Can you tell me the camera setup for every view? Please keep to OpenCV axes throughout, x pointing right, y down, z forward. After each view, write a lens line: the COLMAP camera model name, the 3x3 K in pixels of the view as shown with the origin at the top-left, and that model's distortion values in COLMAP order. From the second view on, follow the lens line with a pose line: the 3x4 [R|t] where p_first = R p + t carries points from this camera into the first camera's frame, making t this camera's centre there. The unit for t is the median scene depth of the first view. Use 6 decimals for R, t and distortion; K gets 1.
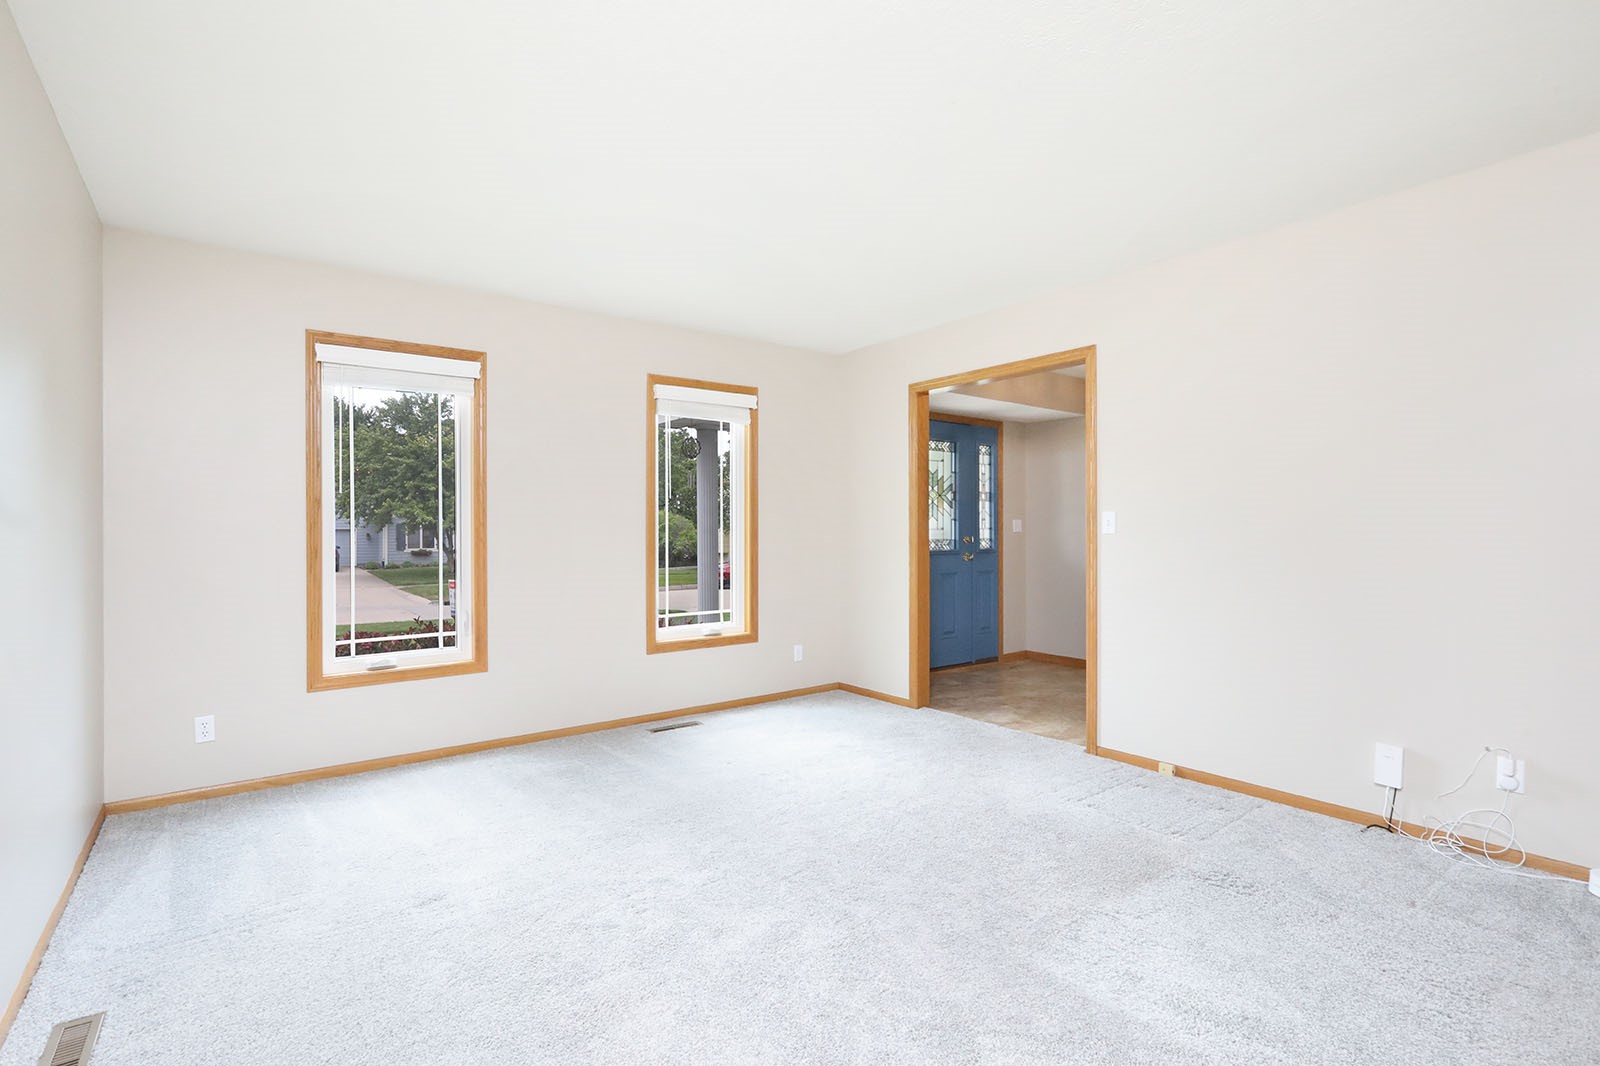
lens RADIAL K [[735.5, 0, 800.0], [0, 735.5, 533.0], [0, 0, 1]] dist [-0.048958, 0.015214]
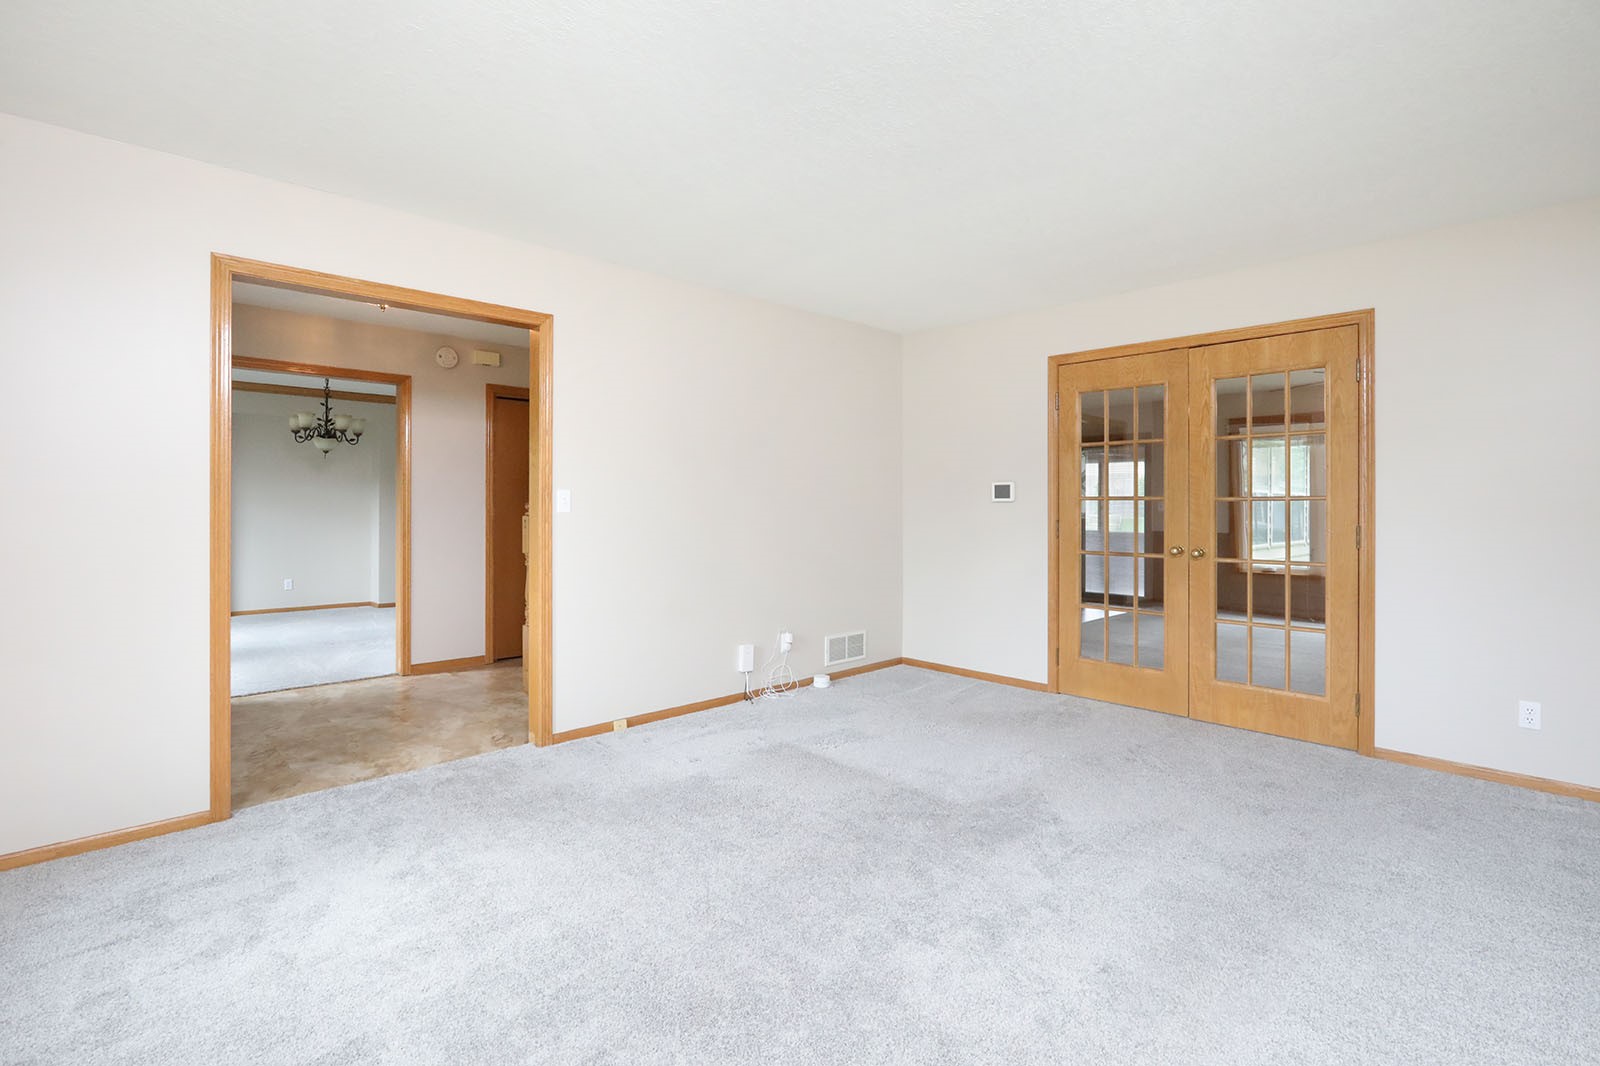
lens RADIAL K [[735.5, 0, 800.0], [0, 735.5, 533.0], [0, 0, 1]] dist [-0.048958, 0.015214]
pose [[-0.125479, -0.029055, 0.991671, -0.620077], [0.007189, 0.999518, 0.030195, -0.000281], [-0.992070, 0.010918, -0.125210, 0.845944]]
